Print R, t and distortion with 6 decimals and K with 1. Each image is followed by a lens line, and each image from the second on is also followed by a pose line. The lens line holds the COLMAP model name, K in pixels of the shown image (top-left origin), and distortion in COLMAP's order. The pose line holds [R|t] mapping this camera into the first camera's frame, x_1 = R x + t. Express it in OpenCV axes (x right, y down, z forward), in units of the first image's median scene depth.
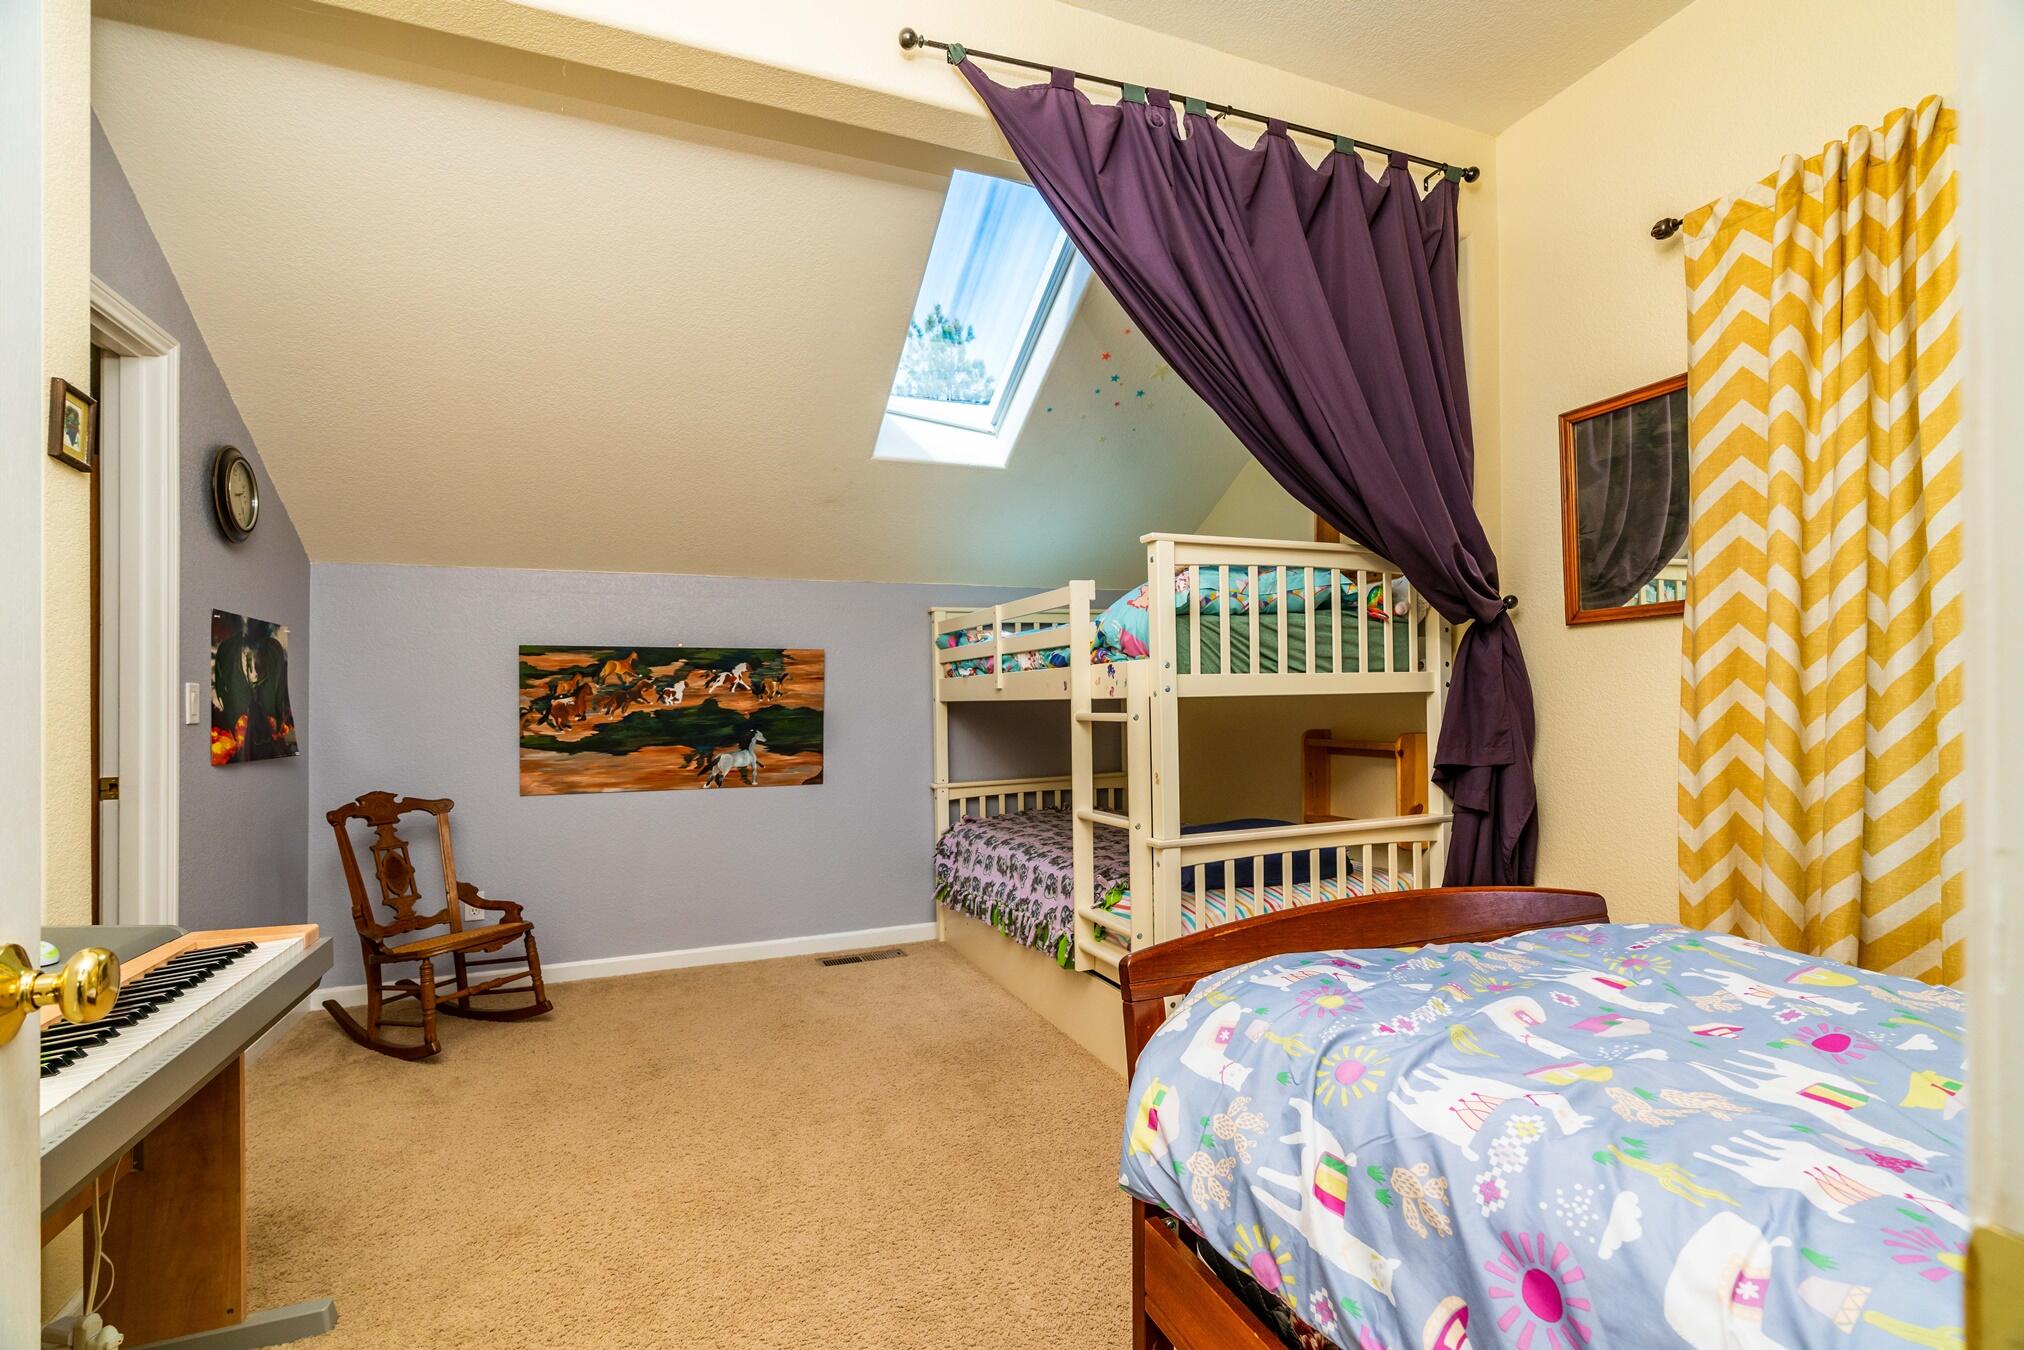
lens RADIAL K [[939.9, 0, 1003.3], [0, 939.9, 673.9], [0, 0, 1]] dist [-0.004588, 0.000486]
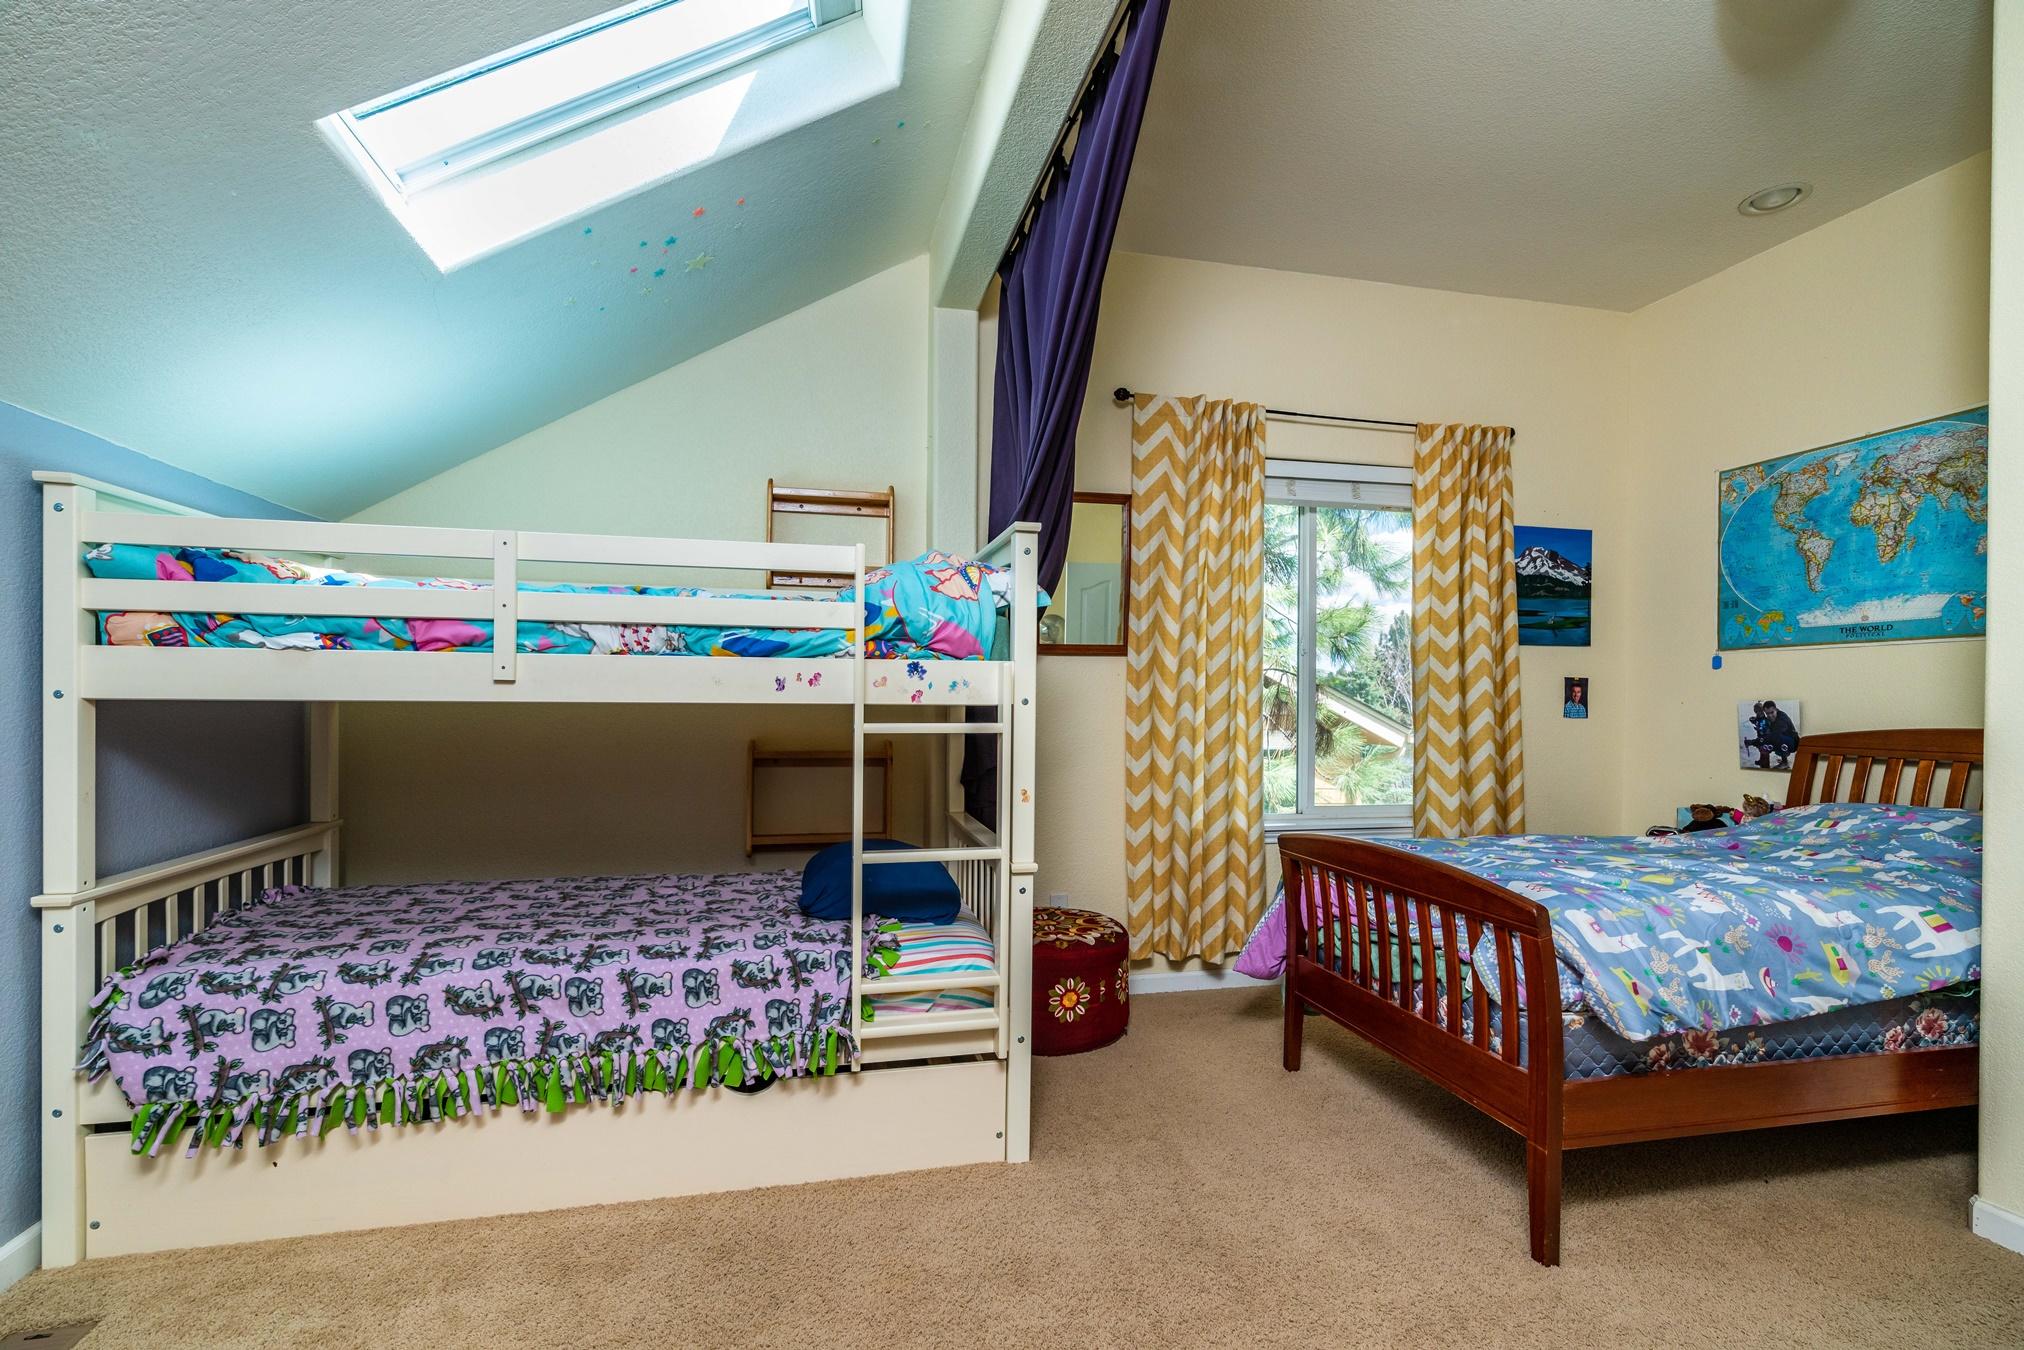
lens RADIAL K [[907.9, 0, 1006.4], [0, 907.9, 704.8], [0, 0, 1]] dist [-0.000991, 0.000396]
pose [[0.174570, 0.015300, 0.984526, -0.525054], [-0.036205, 0.999303, -0.009110, 0.025286], [-0.983979, -0.034055, 0.175003, 0.666478]]
